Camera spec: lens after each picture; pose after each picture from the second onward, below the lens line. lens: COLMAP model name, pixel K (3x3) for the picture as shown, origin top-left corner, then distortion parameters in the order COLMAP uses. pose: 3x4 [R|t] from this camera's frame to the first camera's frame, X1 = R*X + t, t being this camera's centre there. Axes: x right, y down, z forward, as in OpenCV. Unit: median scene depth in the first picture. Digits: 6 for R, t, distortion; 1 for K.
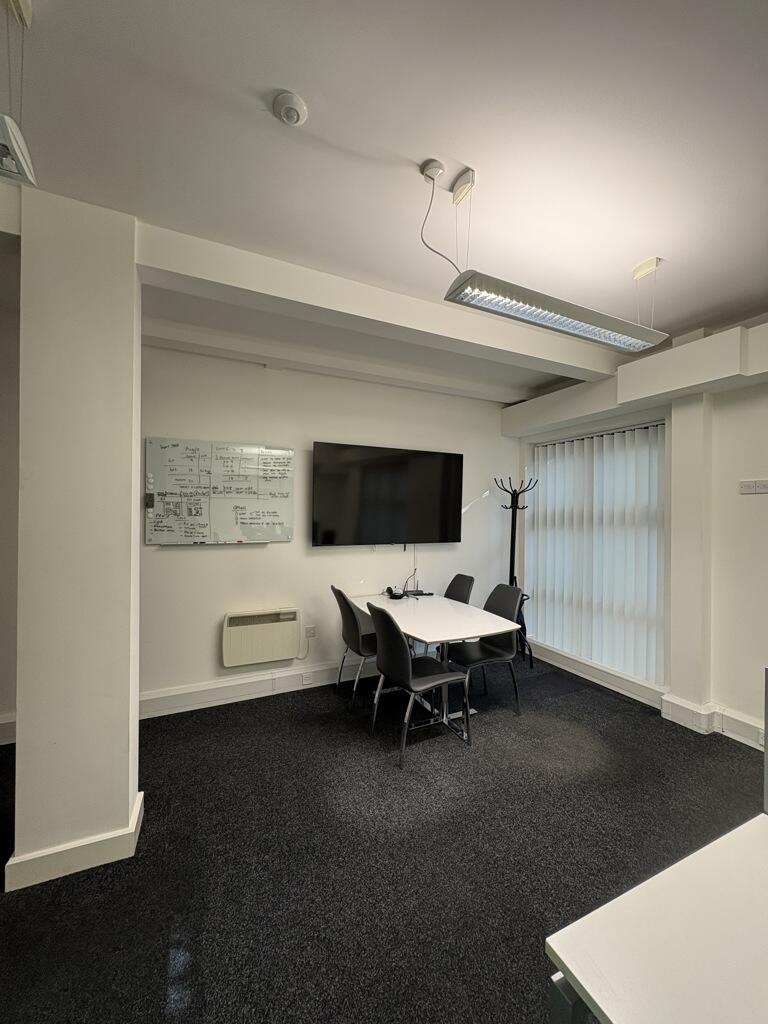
lens RADIAL K [[405.8, 0, 385.2], [0, 405.8, 513.6], [0, 0, 1]] dist [-0.001151, 0.000105]
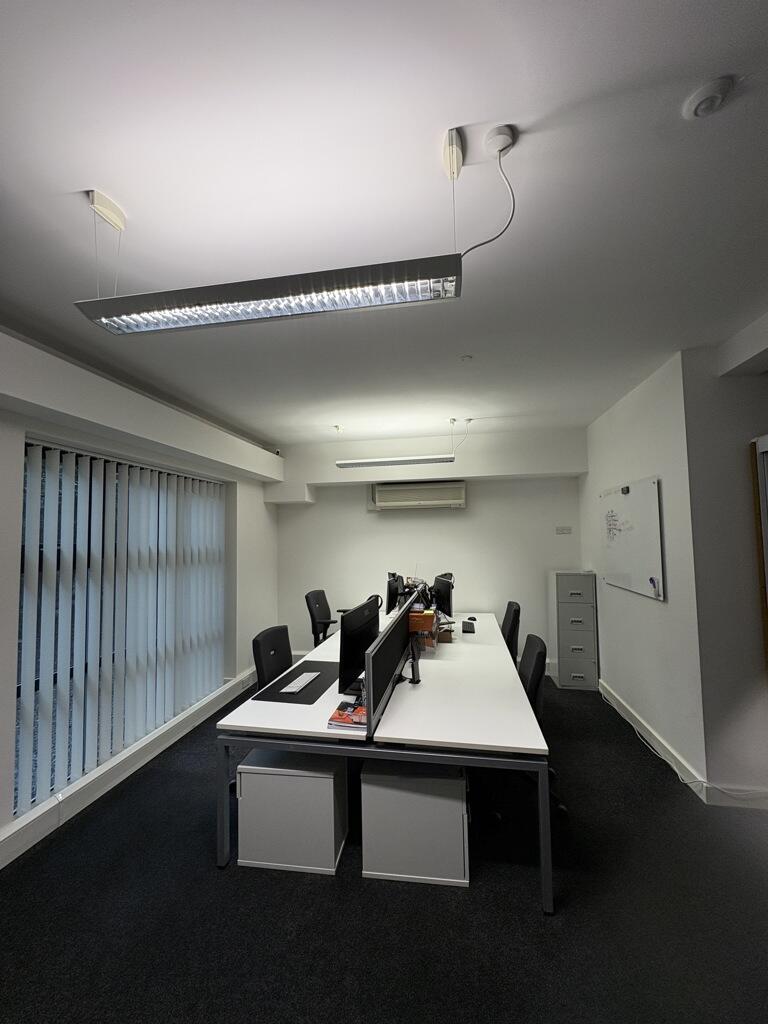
lens RADIAL K [[405.7, 0, 379.9], [0, 405.7, 512.6], [0, 0, 1]] dist [-0.002826, -0.000235]
pose [[-0.810296, 0.042086, 0.584507, -0.055341], [0.011310, 0.998355, -0.056206, -0.045748], [-0.585911, -0.038933, -0.809439, 0.858025]]
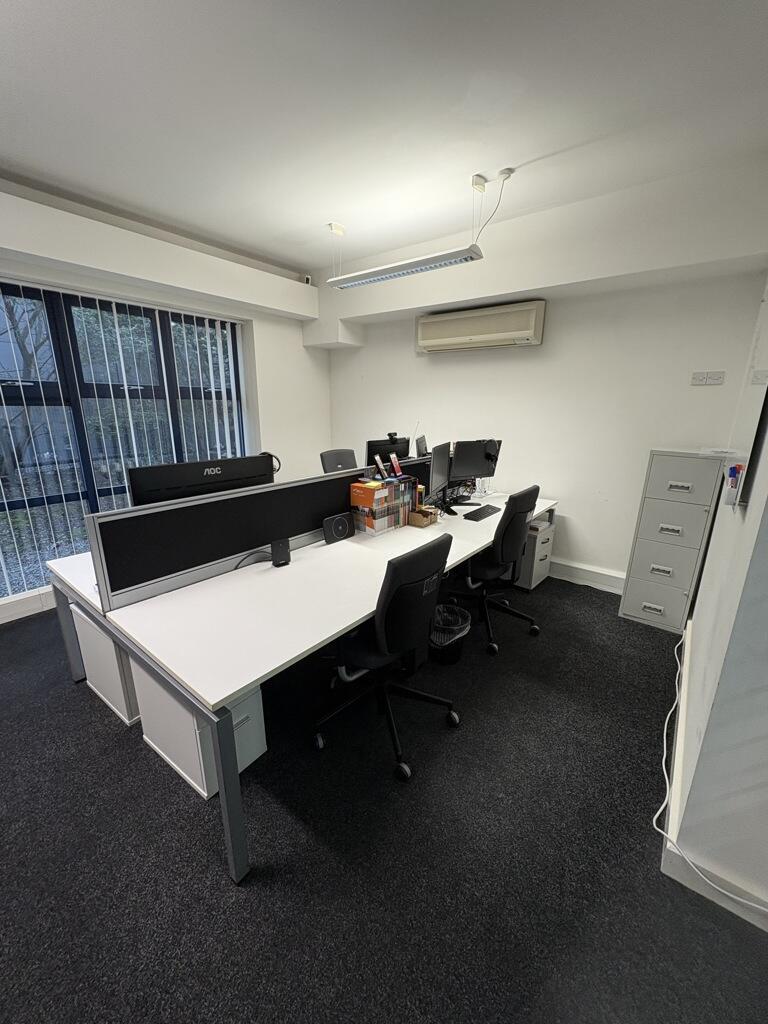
lens RADIAL K [[405.7, 0, 379.9], [0, 405.7, 512.6], [0, 0, 1]] dist [-0.002826, -0.000235]
pose [[-0.438482, -0.248674, 0.863652, -0.238458], [-0.012929, 0.962605, 0.270601, -0.006536], [-0.898647, 0.107488, -0.425300, 0.242785]]
